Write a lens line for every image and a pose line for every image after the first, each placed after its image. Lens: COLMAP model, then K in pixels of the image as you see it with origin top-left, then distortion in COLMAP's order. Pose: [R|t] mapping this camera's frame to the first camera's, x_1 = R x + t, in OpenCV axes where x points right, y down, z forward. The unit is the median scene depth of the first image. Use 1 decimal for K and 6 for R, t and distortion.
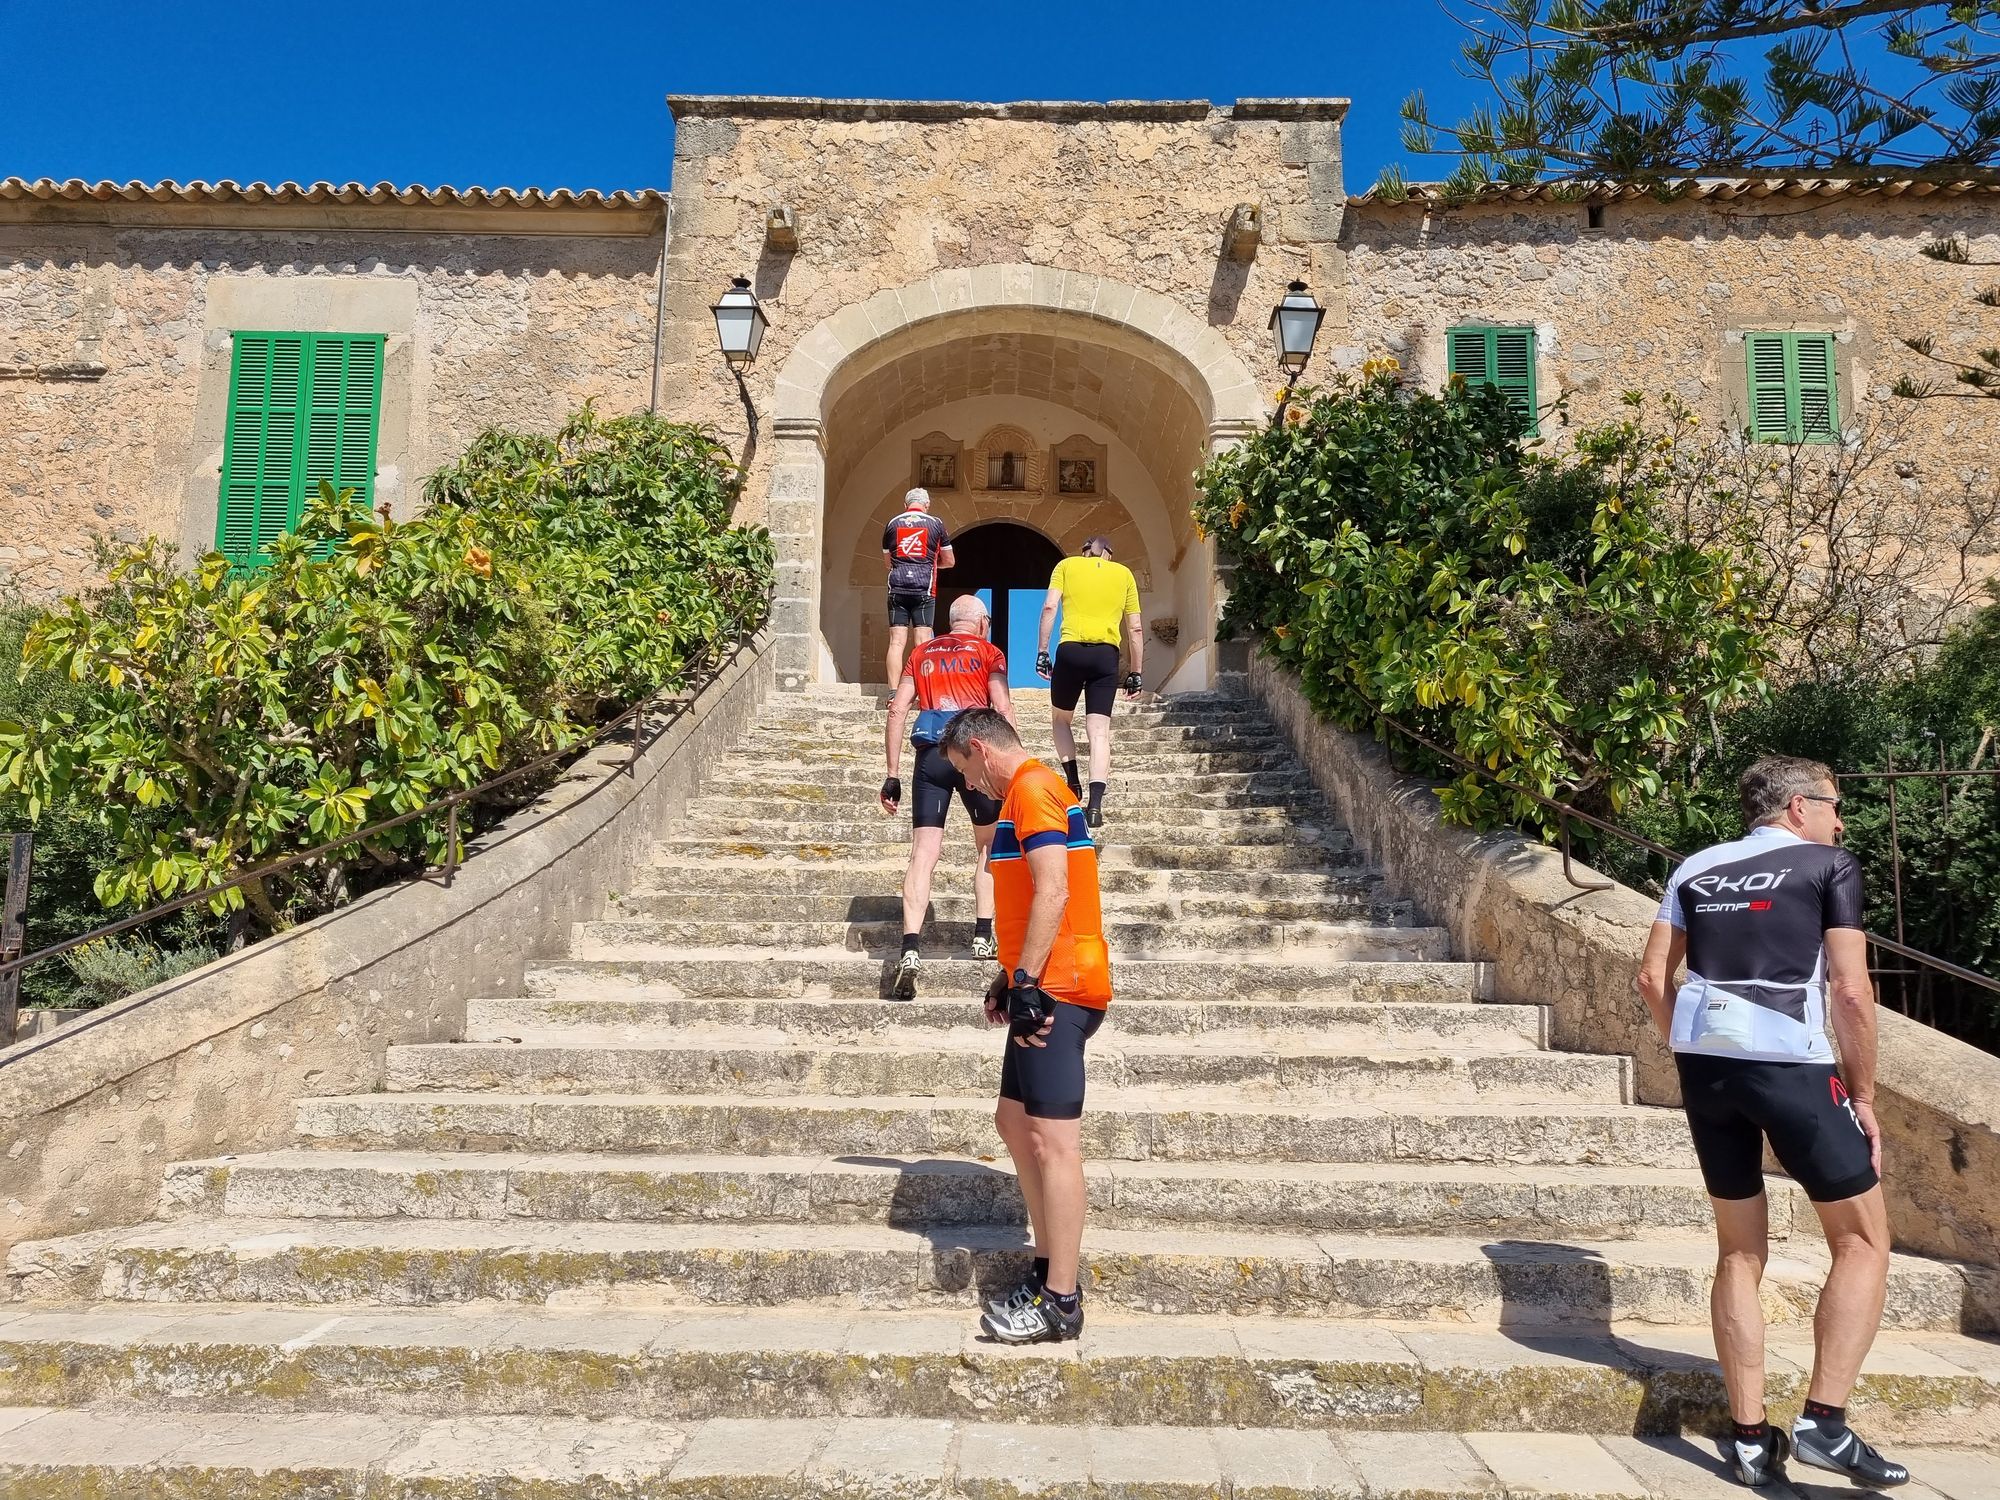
lens RADIAL K [[1507.5, 0, 1000.0], [0, 1507.5, 750.0], [0, 0, 1]] dist [0.073268, -0.065506]
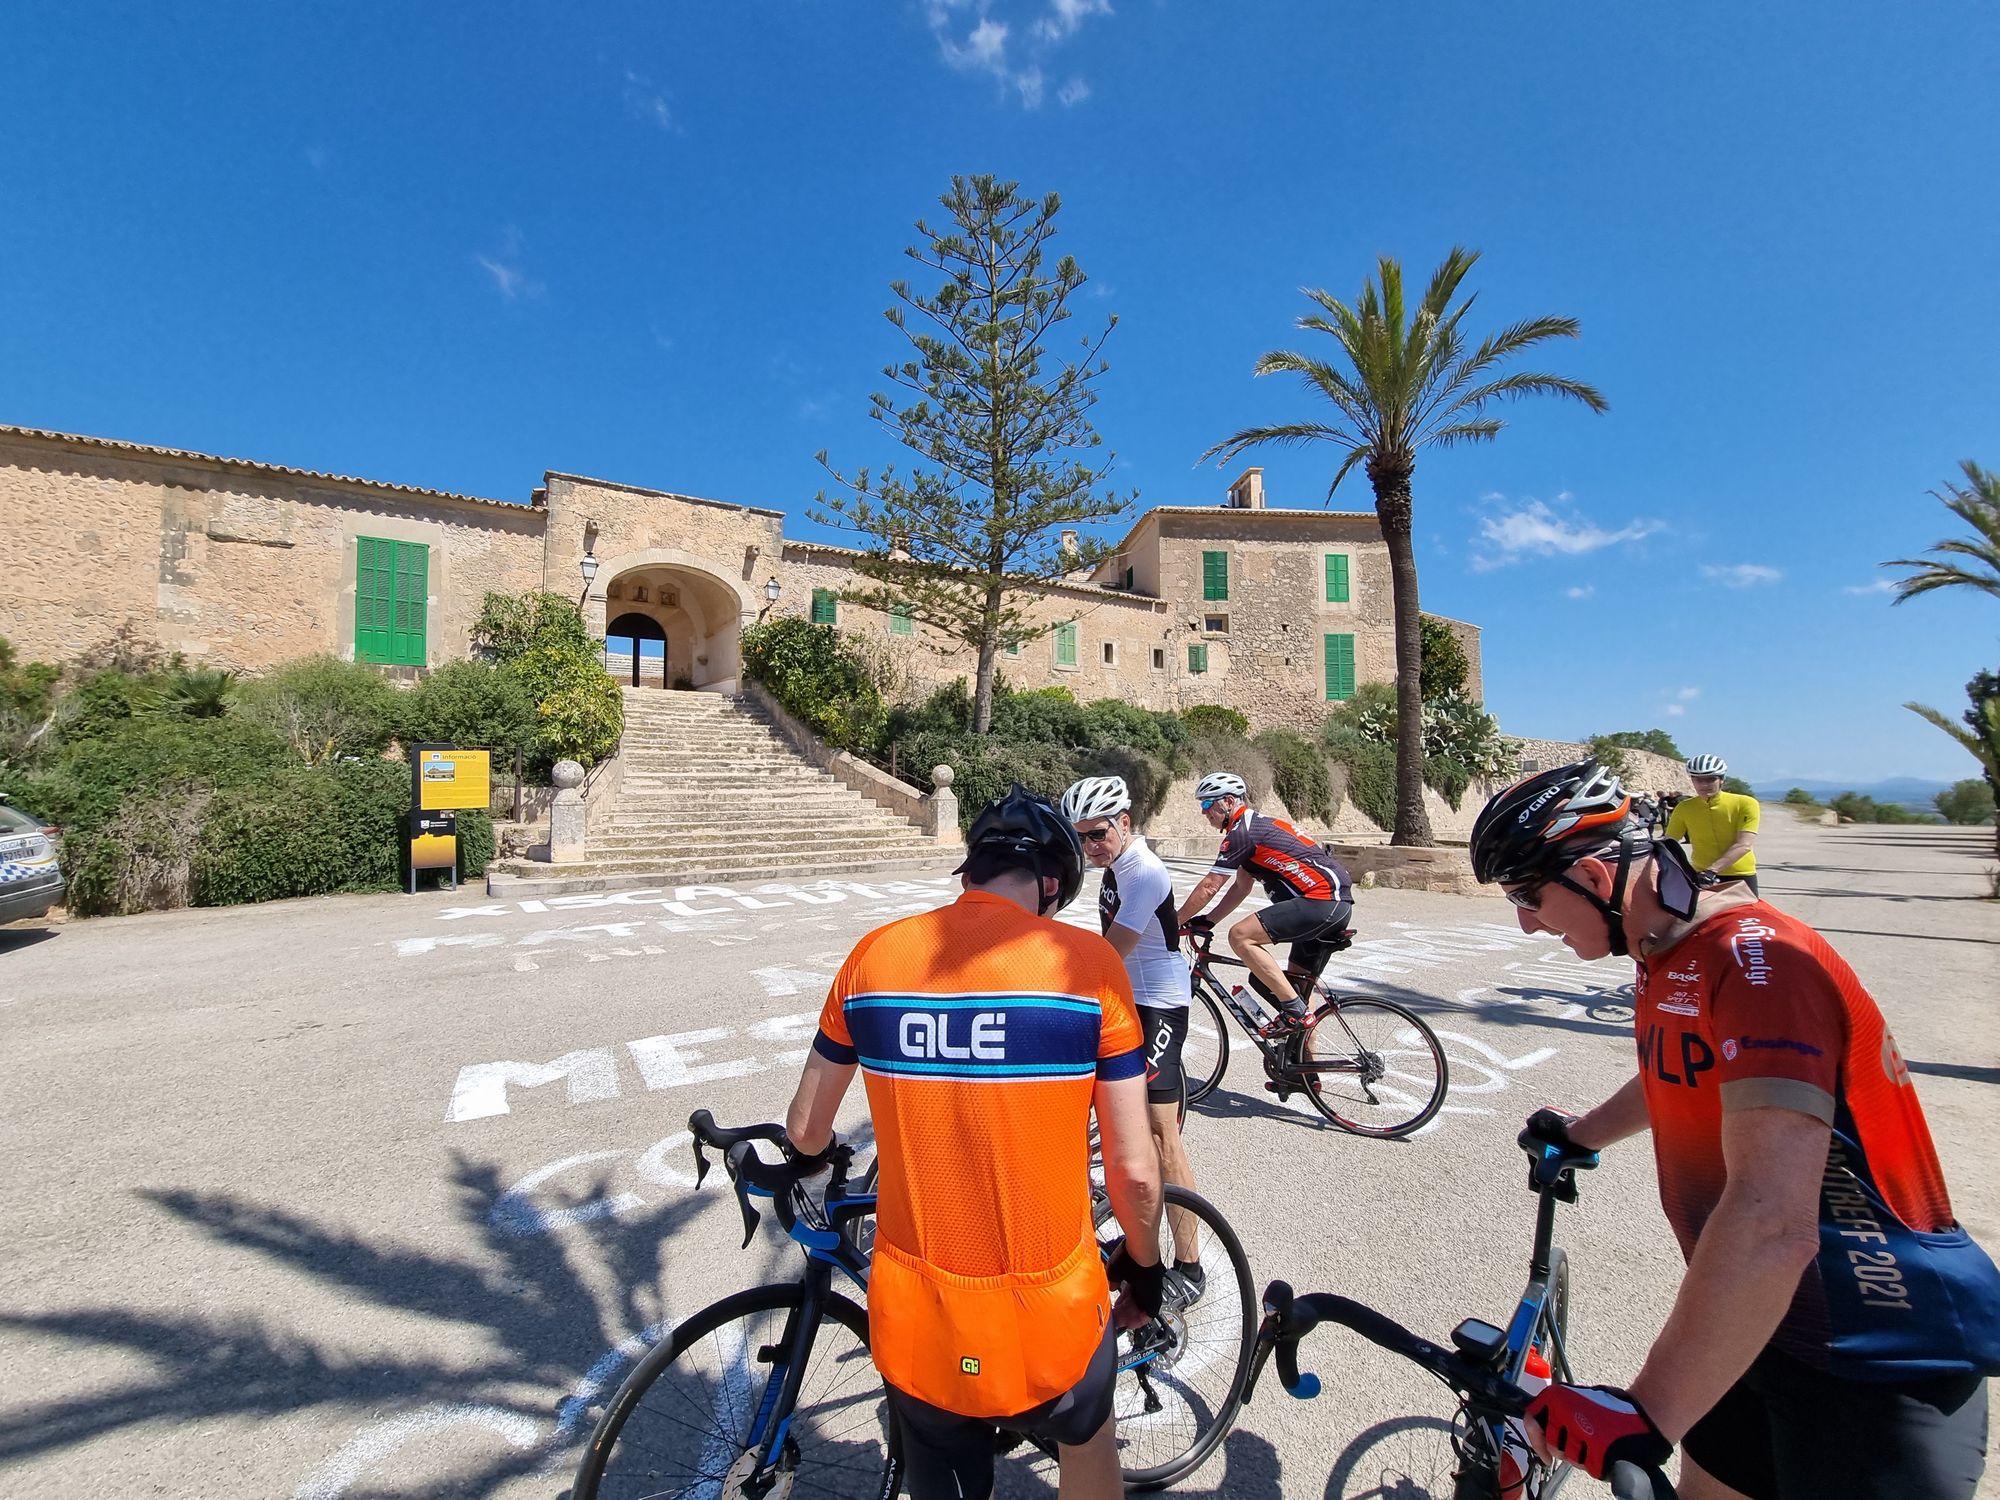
lens RADIAL K [[840.8, 0, 1000.4], [0, 840.8, 759.3], [0, 0, 1]] dist [-0.000926, -0.000089]
pose [[0.833298, 0.002933, 0.552816, -0.416267], [-0.065908, 0.993381, 0.094077, -0.114253], [-0.548881, -0.114829, 0.827976, -0.874895]]
